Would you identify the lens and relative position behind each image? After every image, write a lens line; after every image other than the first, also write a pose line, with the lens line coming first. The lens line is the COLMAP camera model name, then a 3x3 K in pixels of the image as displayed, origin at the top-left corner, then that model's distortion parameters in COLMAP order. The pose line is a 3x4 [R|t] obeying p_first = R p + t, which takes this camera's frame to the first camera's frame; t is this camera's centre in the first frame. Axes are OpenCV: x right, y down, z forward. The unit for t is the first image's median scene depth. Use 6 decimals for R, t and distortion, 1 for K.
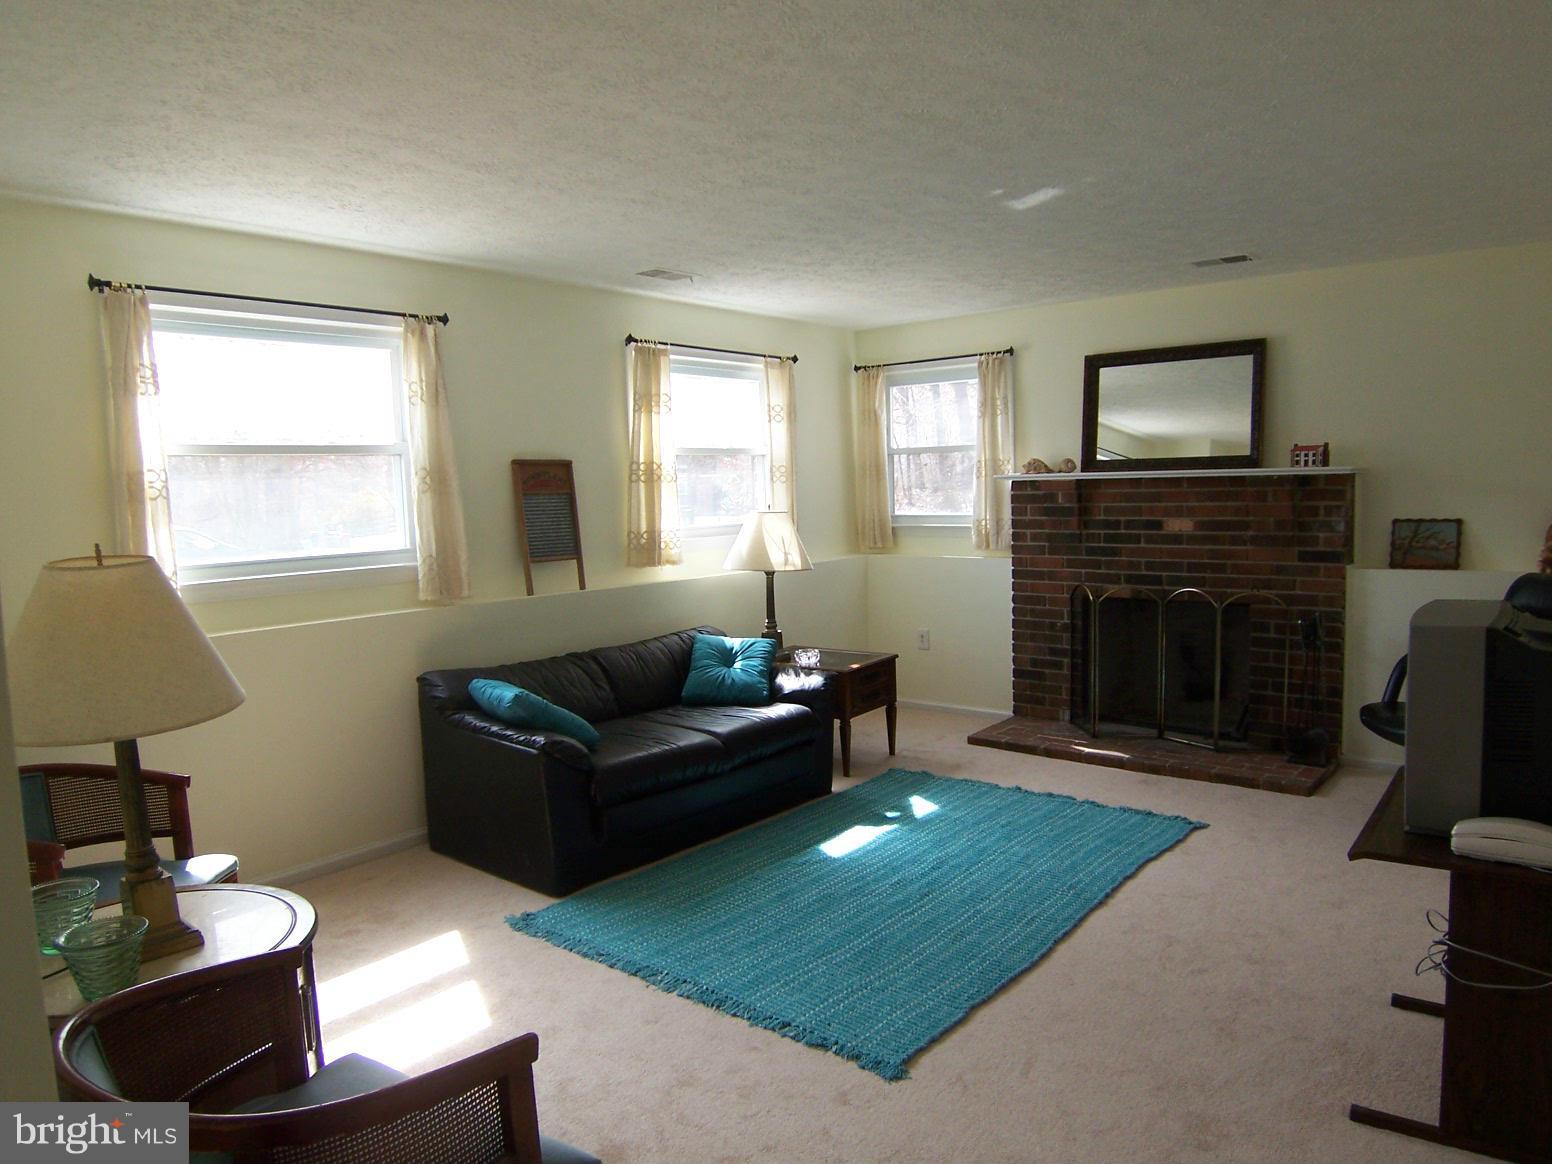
lens RADIAL K [[1045.3, 0, 784.8], [0, 1045.3, 584.6], [0, 0, 1]] dist [-0.001963, -0.059656]
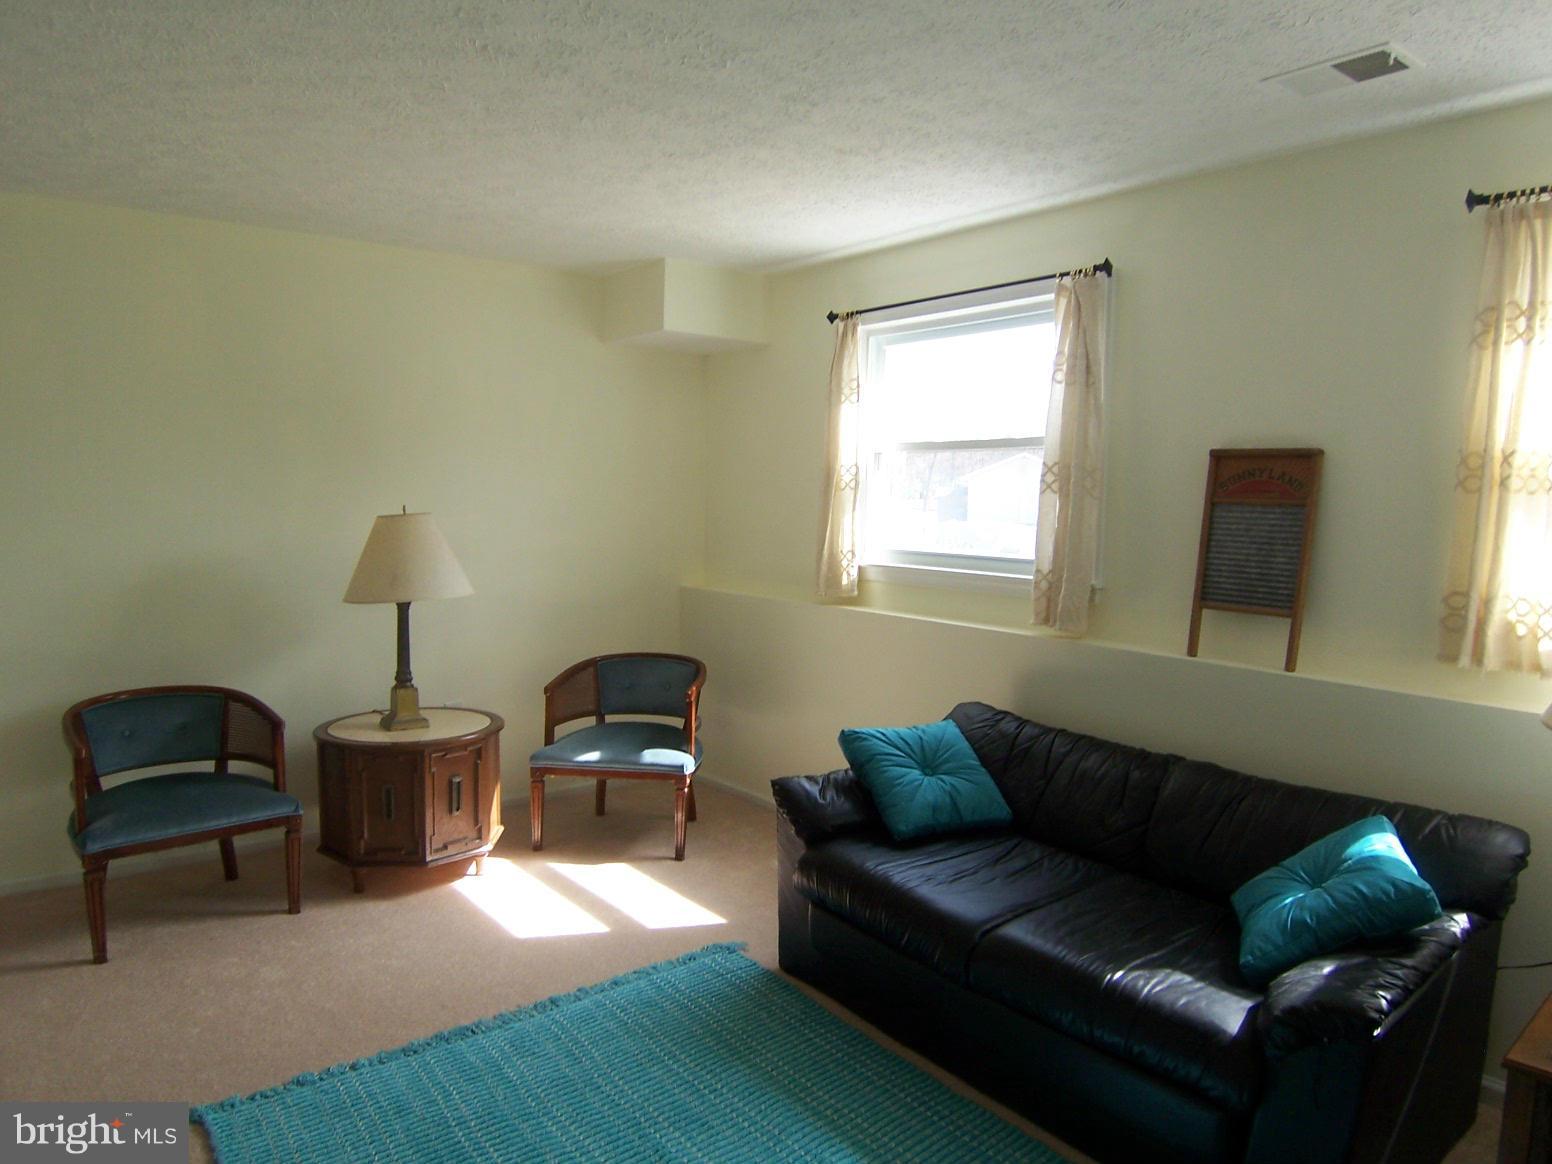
lens RADIAL K [[1045.3, 0, 784.8], [0, 1045.3, 584.6], [0, 0, 1]] dist [-0.001963, -0.059656]
pose [[-0.246919, 0.165241, -0.954844, 0.450616], [-0.050389, 0.981832, 0.182942, -0.143317], [0.967725, 0.093285, -0.234107, 0.904553]]
